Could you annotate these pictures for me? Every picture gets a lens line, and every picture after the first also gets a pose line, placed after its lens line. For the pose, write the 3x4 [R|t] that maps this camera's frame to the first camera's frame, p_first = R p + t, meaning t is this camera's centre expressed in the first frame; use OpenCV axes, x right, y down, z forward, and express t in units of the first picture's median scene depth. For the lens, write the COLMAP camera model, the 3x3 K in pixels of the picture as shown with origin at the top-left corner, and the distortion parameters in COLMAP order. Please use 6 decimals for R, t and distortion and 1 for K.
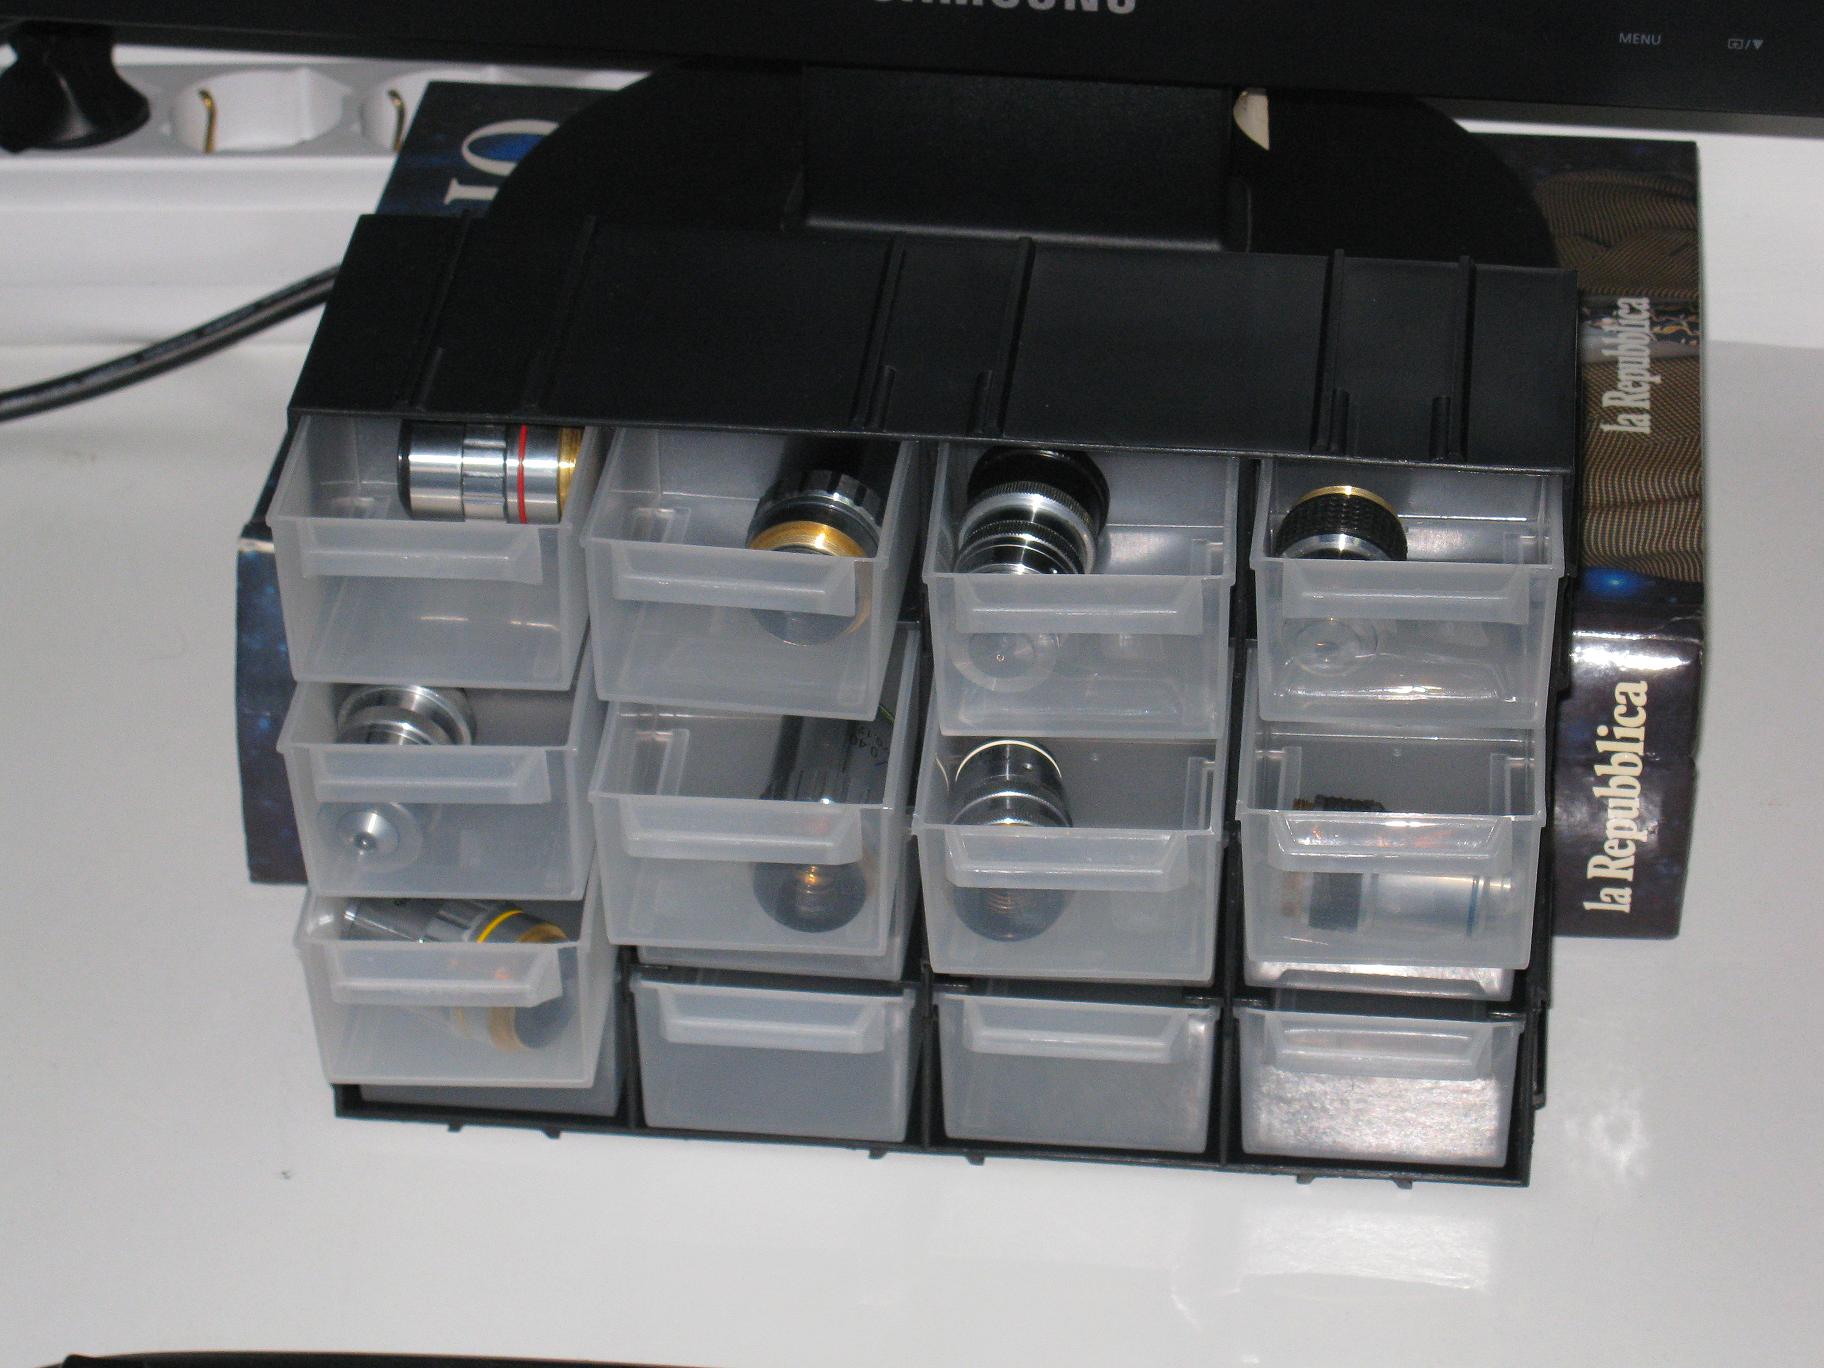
lens RADIAL K [[6462.1, 0, 912.0], [0, 6462.1, 684.0], [0, 0, 1]] dist [0.829746, -1.383303]
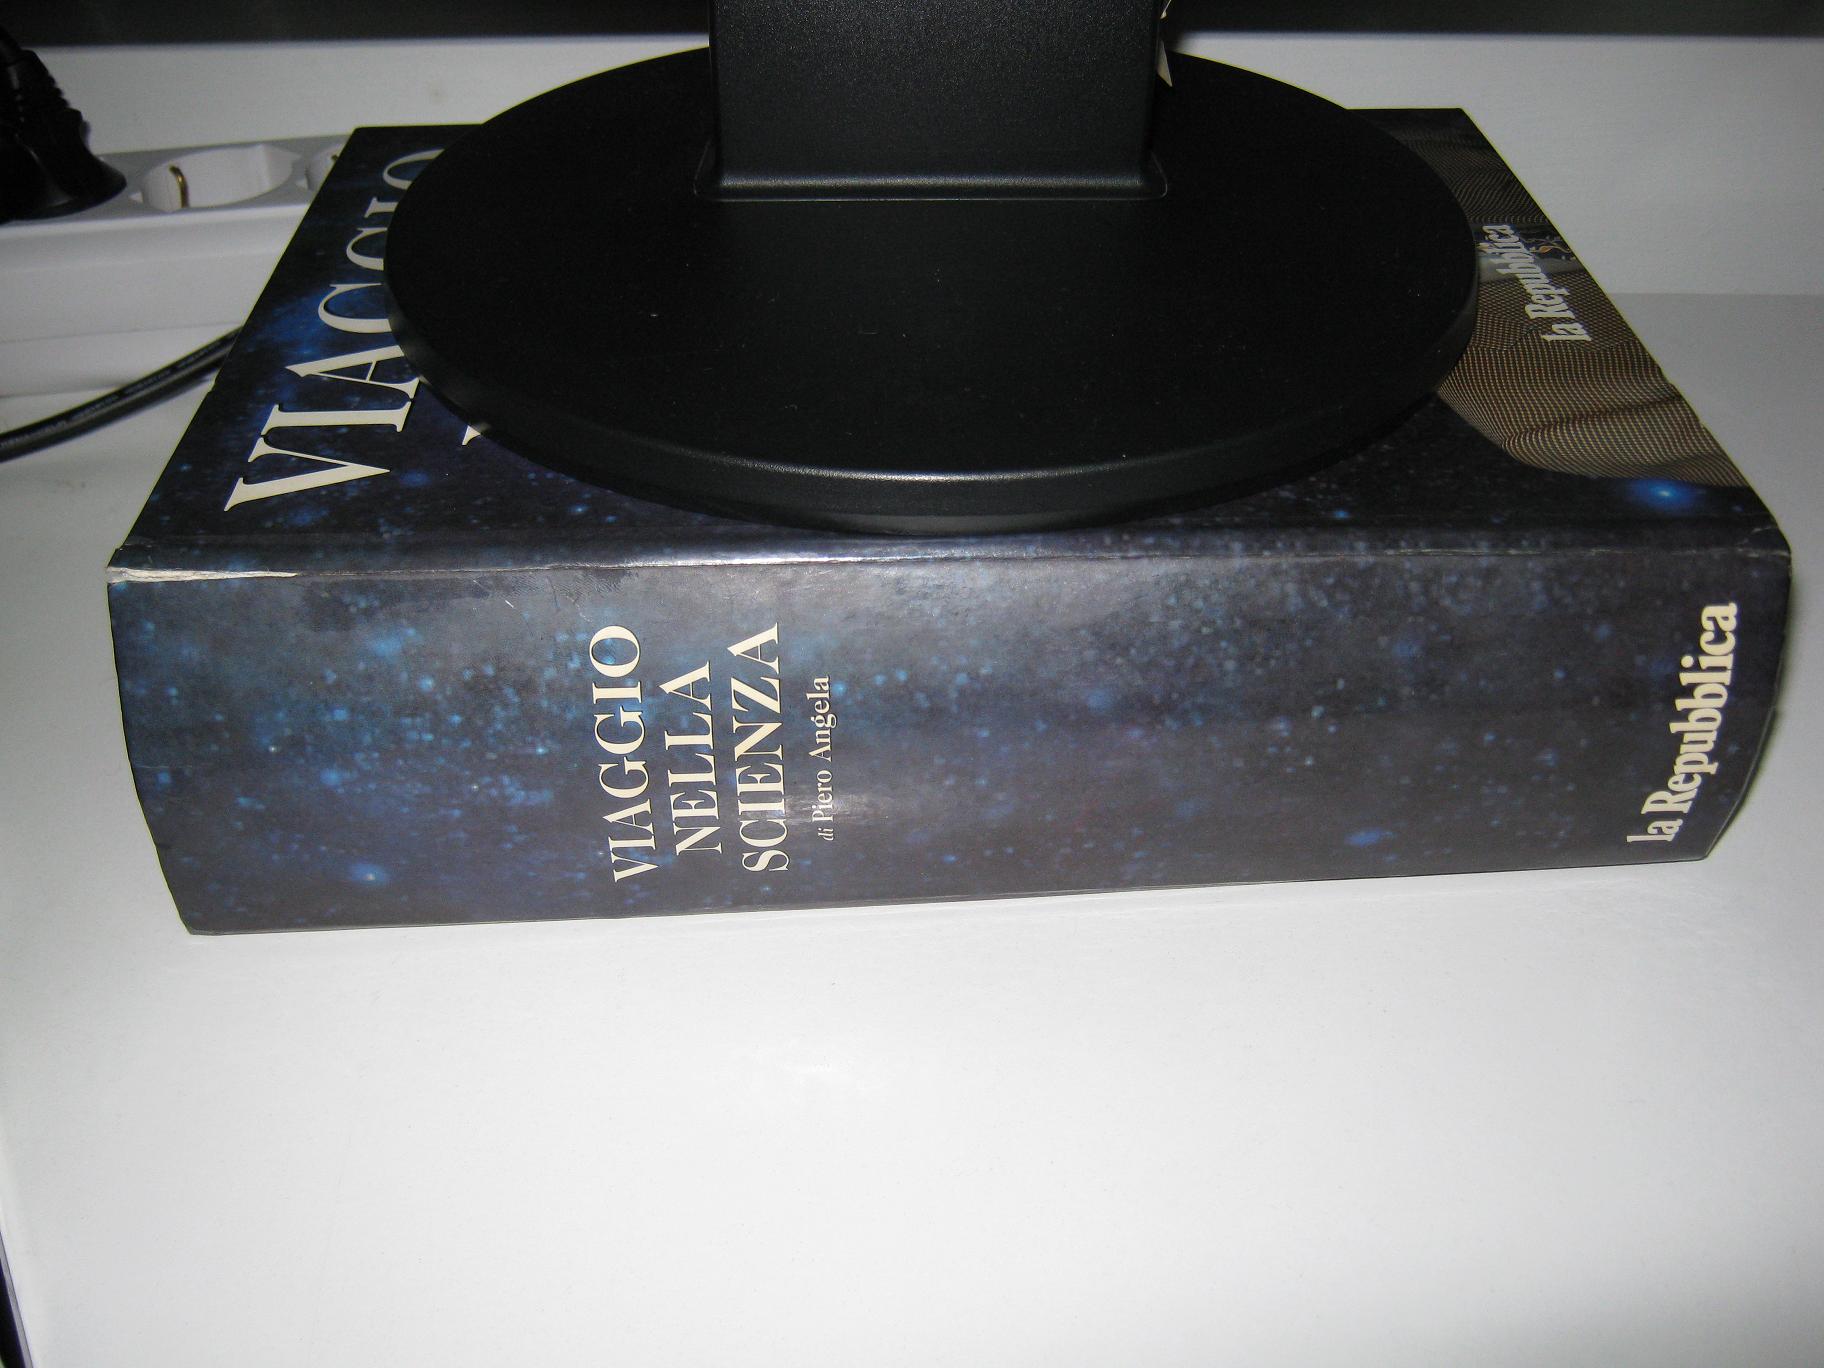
lens RADIAL K [[2035.5, 0, 912.1], [0, 2035.5, 711.9], [0, 0, 1]] dist [-0.123448, 0.157812]
pose [[0.989736, -0.090183, 0.110863, -0.030138], [0.079437, 0.992030, 0.097805, -0.021098], [-0.118799, -0.087995, 0.989011, 0.733349]]
